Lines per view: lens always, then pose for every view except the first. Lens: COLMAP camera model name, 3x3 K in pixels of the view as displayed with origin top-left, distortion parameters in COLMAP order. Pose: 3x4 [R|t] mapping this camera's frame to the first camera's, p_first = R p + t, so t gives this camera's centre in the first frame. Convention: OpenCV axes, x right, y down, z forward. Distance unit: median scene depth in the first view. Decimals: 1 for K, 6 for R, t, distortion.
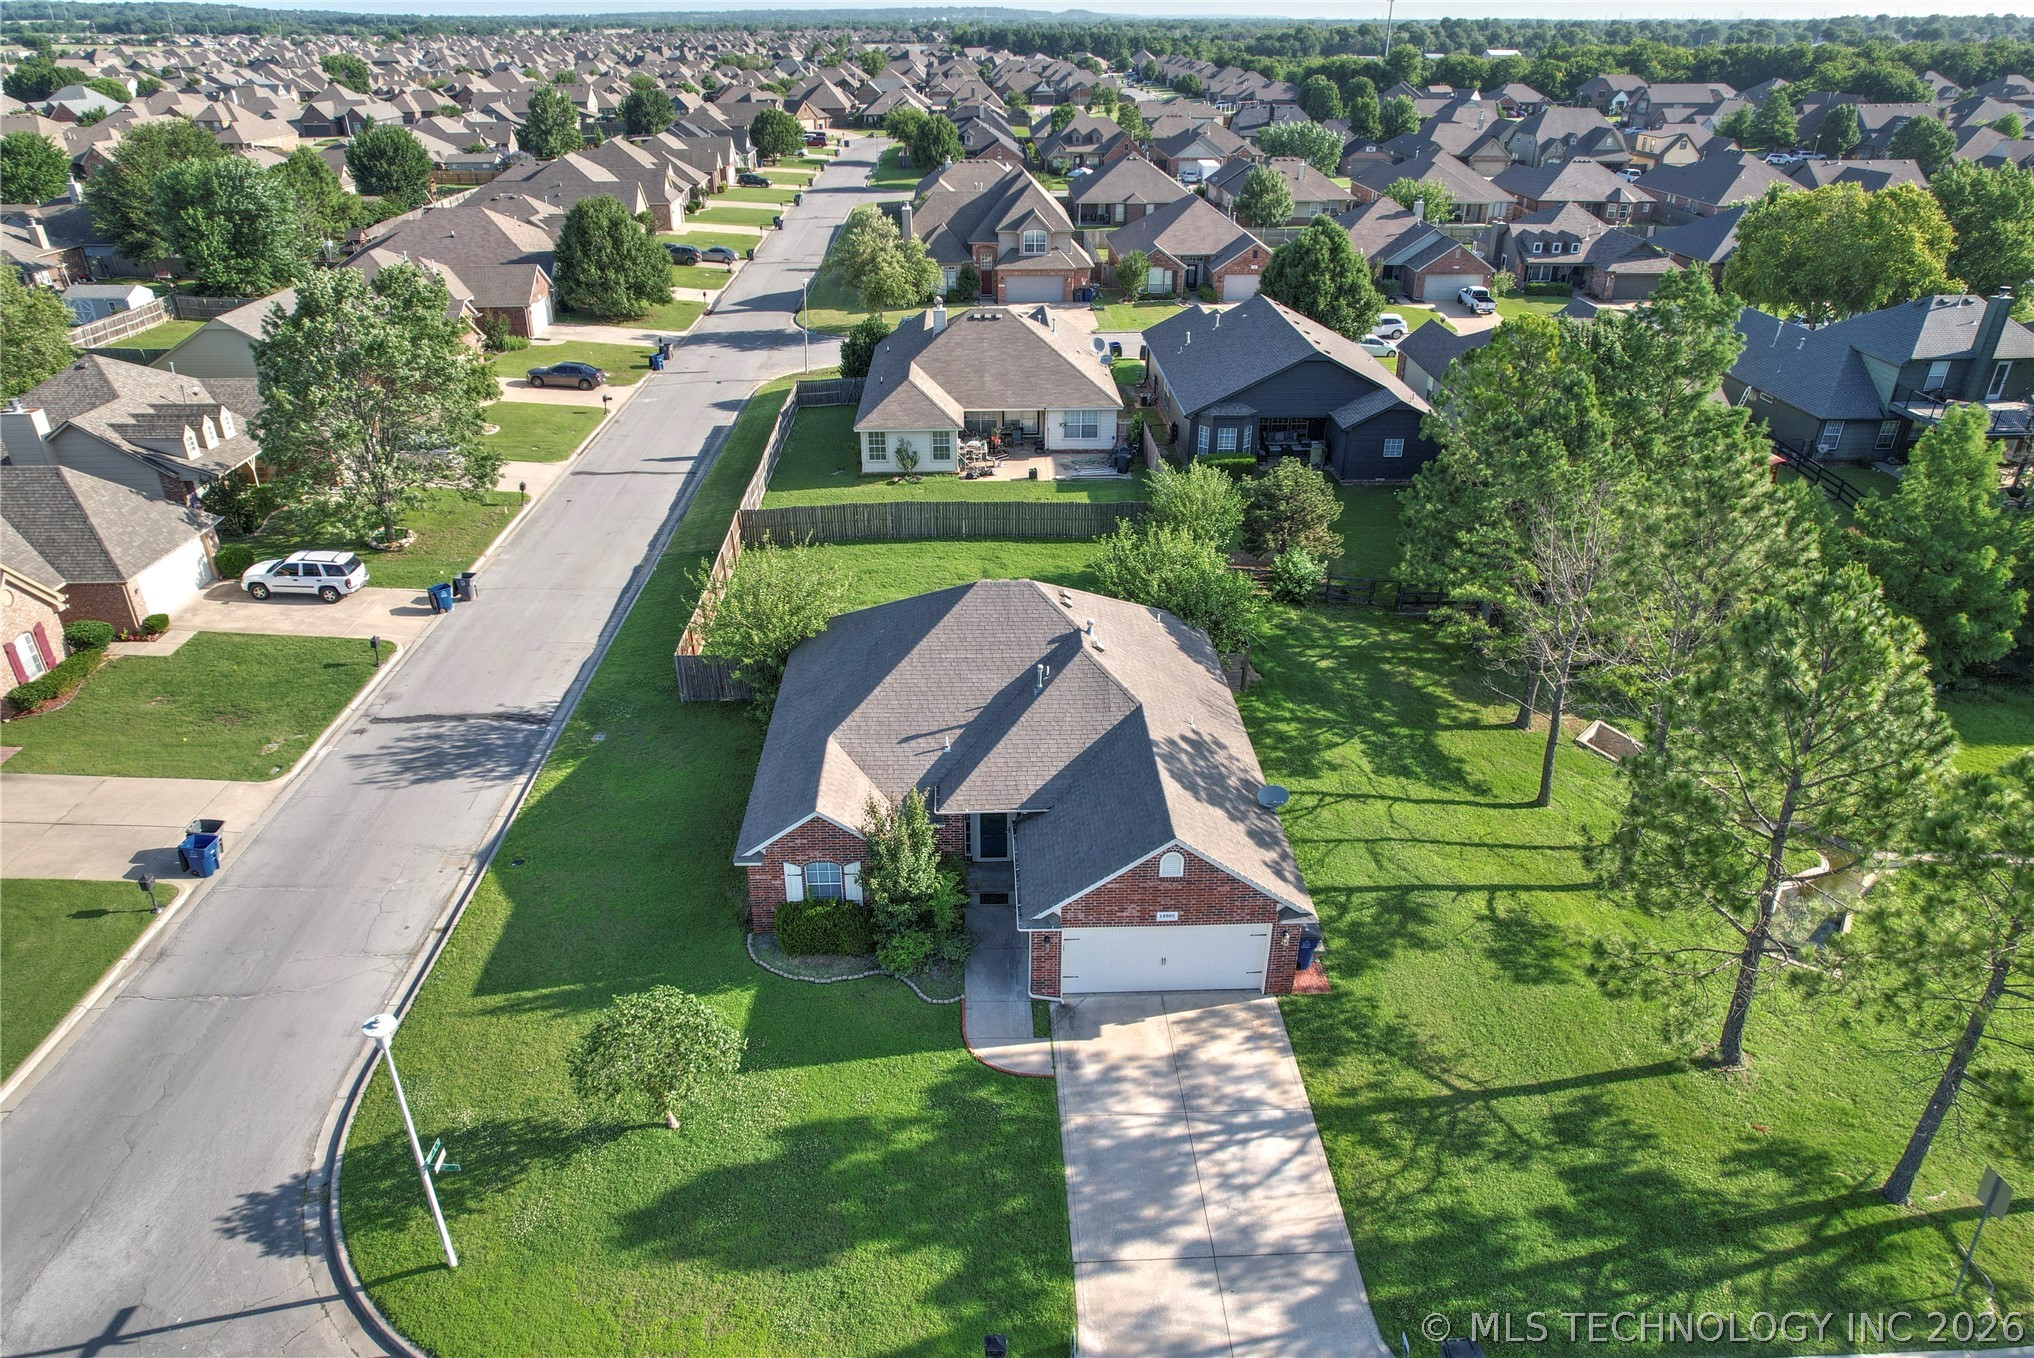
lens RADIAL K [[1287.6, 0, 1029.5], [0, 1287.6, 677.9], [0, 0, 1]] dist [-0.066197, 0.057681]
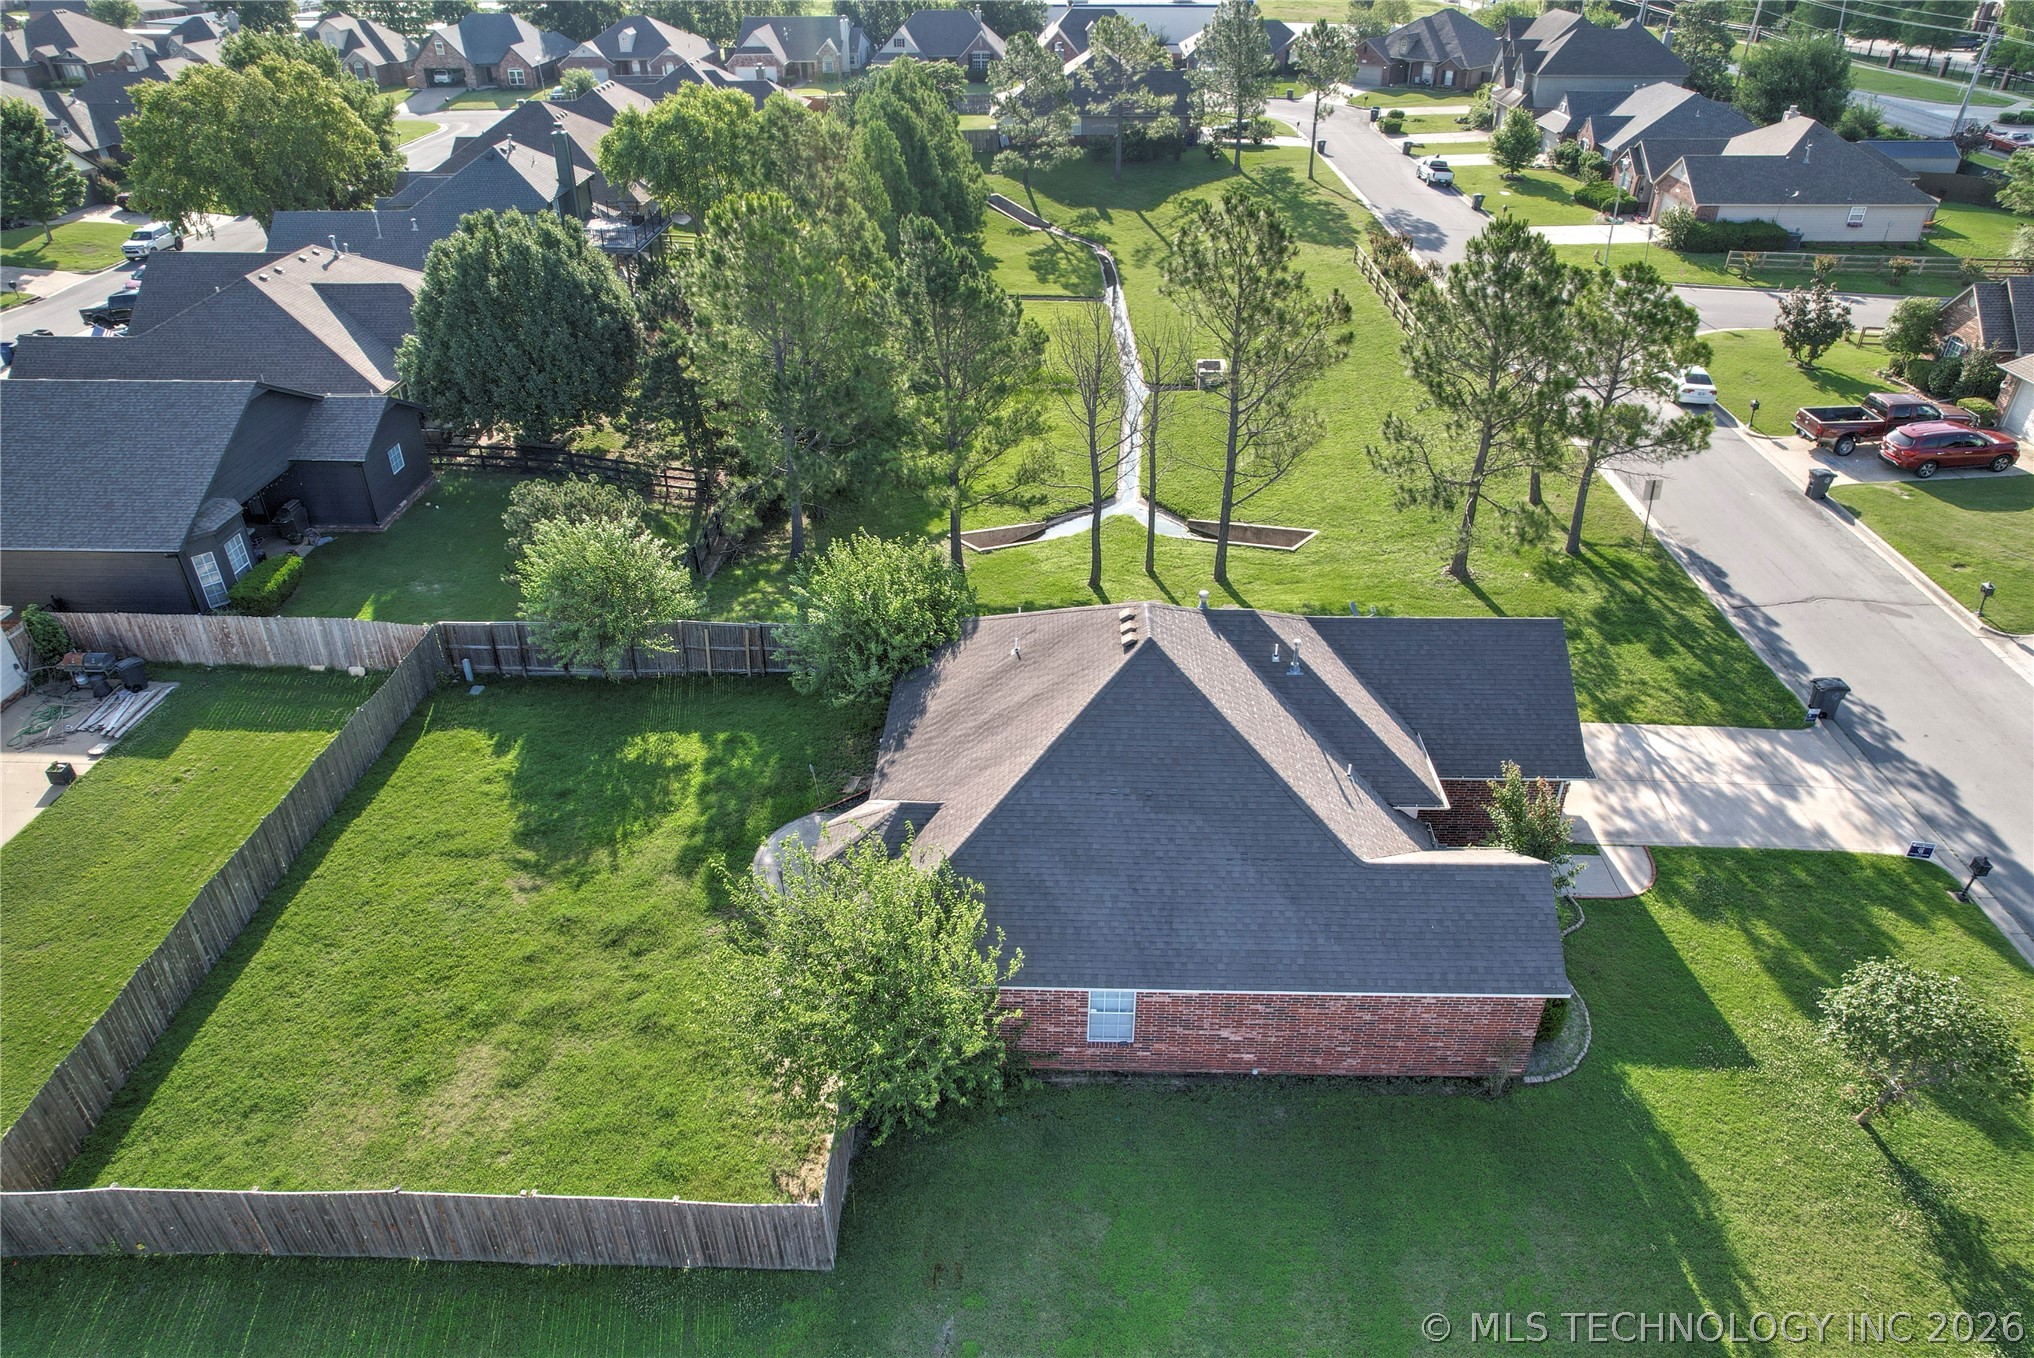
lens RADIAL K [[1288.3, 0, 1023.6], [0, 1288.3, 680.0], [0, 0, 1]] dist [-0.064852, 0.058471]
pose [[0.082691, -0.529634, 0.844186, -0.698829], [0.466459, 0.769137, 0.436858, -0.419644], [-0.880669, 0.357654, 0.310653, 0.863074]]
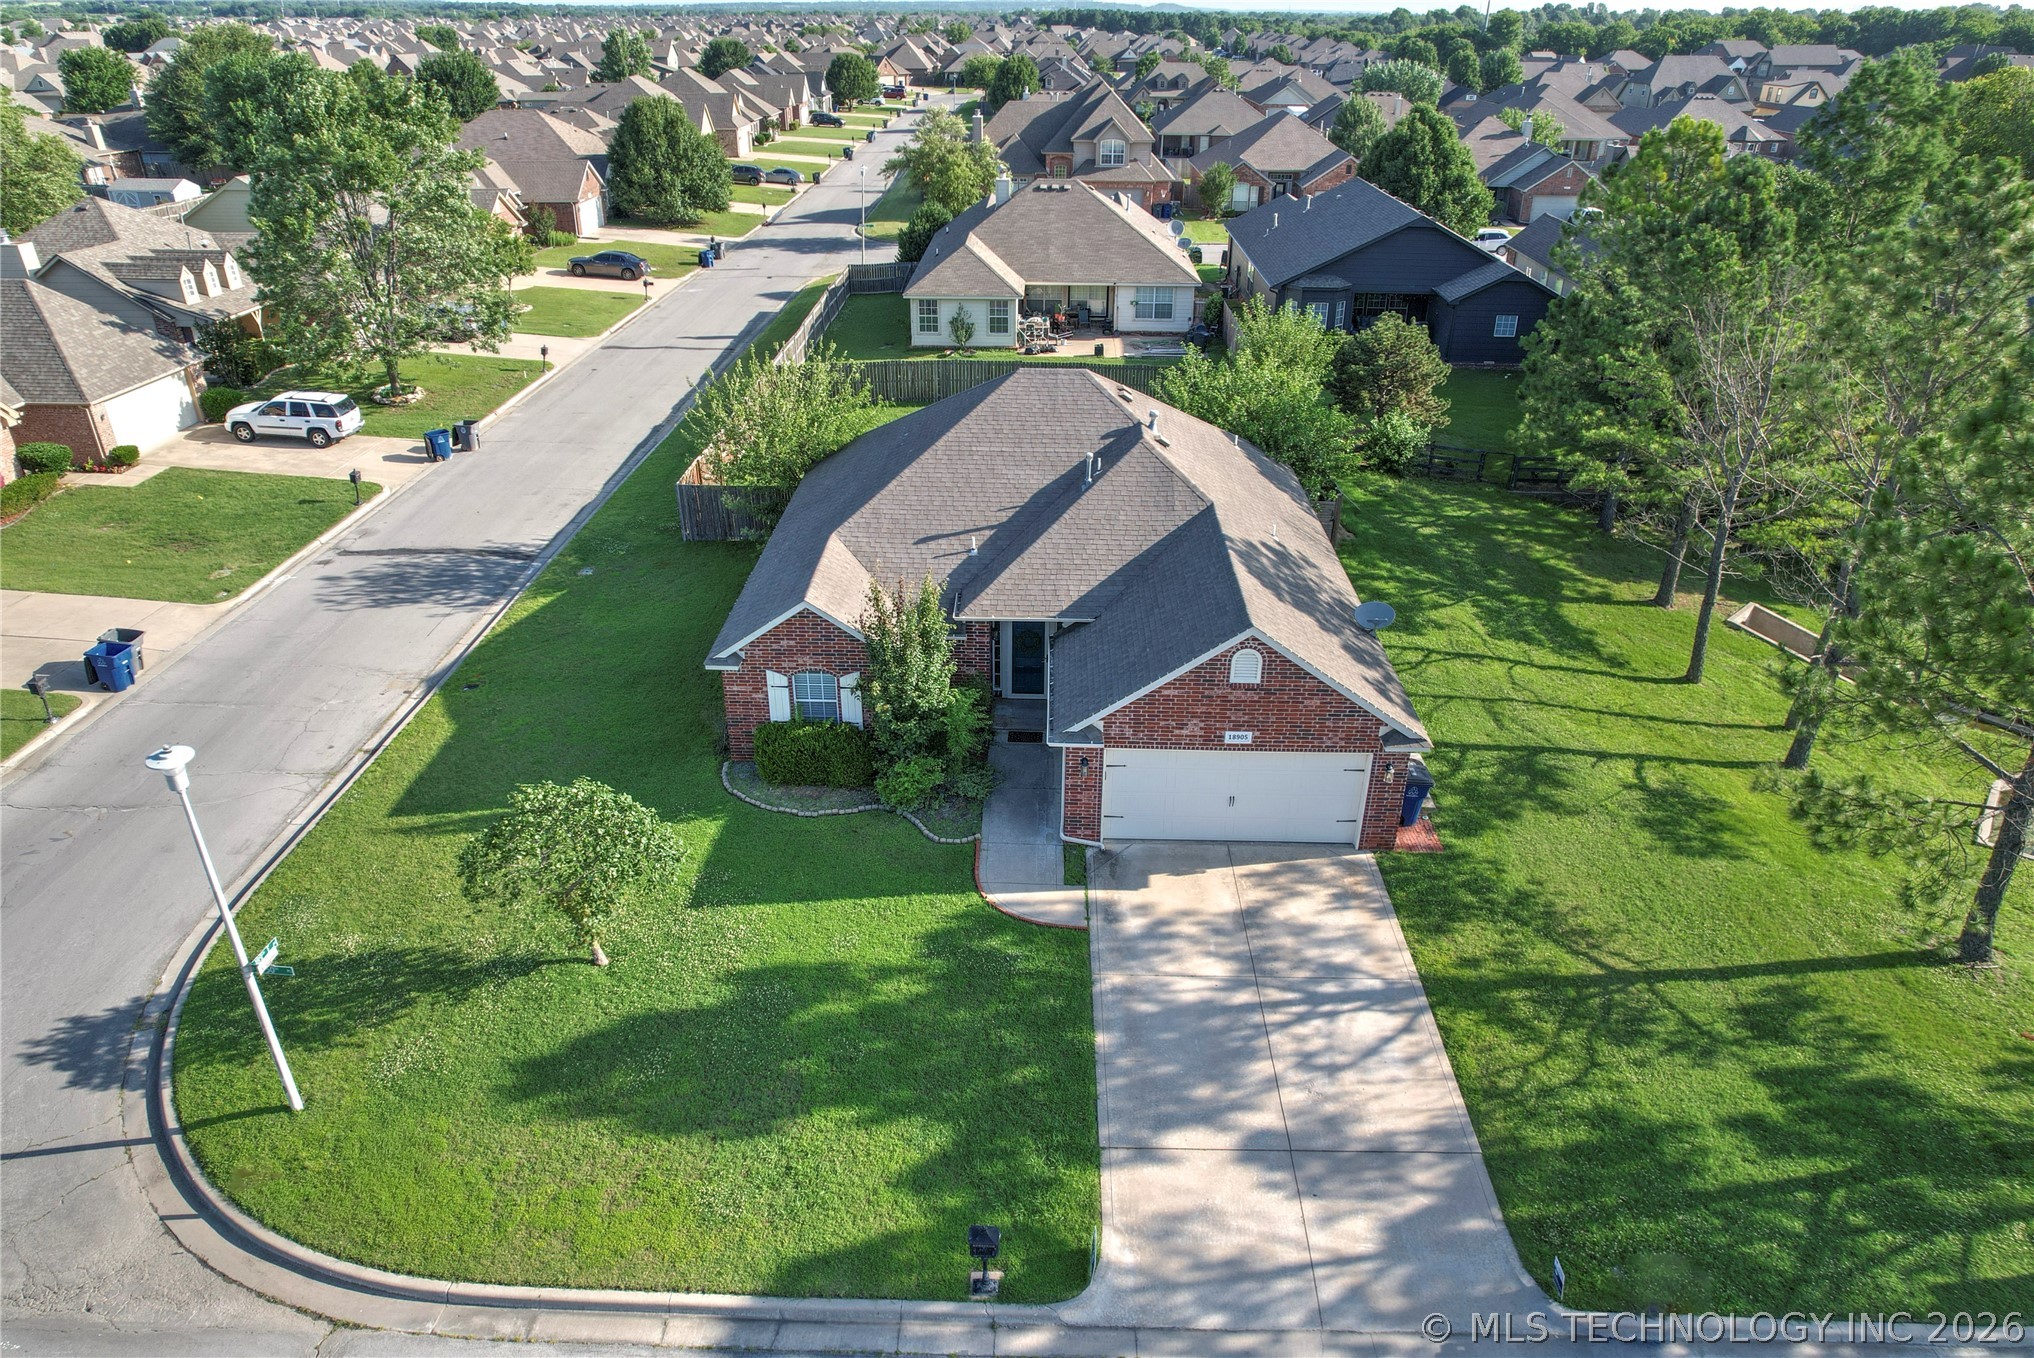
lens RADIAL K [[1288.3, 0, 1023.6], [0, 1288.3, 680.0], [0, 0, 1]] dist [-0.064852, 0.058471]
pose [[0.997815, 0.031054, -0.058323, 0.017338], [-0.030666, 0.999501, 0.007538, 0.124047], [0.058528, -0.005733, 0.998269, 0.172232]]
